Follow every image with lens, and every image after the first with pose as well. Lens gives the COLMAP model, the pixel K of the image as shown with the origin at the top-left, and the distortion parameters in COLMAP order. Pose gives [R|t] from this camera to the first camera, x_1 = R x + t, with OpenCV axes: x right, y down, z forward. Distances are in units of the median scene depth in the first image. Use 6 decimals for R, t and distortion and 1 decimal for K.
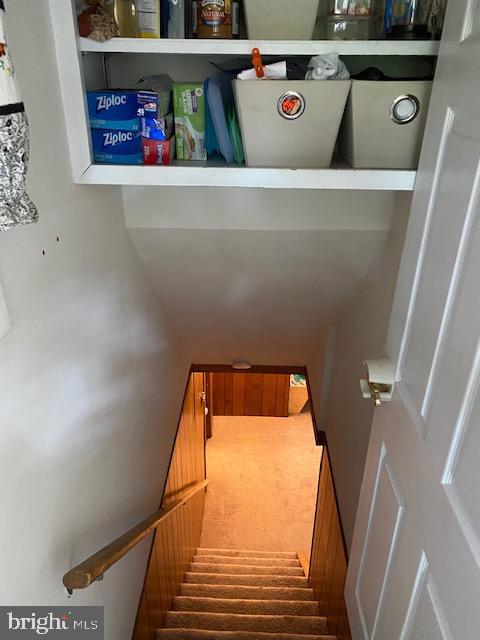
lens RADIAL K [[490.3, 0, 236.5], [0, 490.3, 321.3], [0, 0, 1]] dist [0.020019, -0.011440]
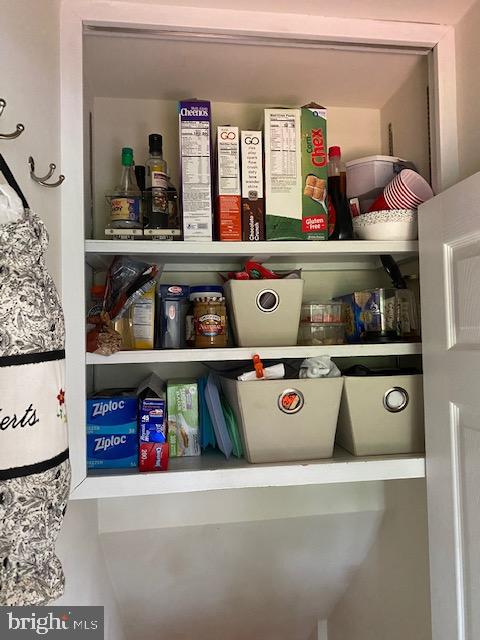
lens RADIAL K [[490.3, 0, 240.9], [0, 490.3, 323.1], [0, 0, 1]] dist [0.020019, -0.011440]
pose [[0.983678, -0.029027, 0.177579, -0.170886], [0.110613, 0.875953, -0.469544, -0.113928], [-0.141921, 0.481523, 0.864866, 0.051394]]
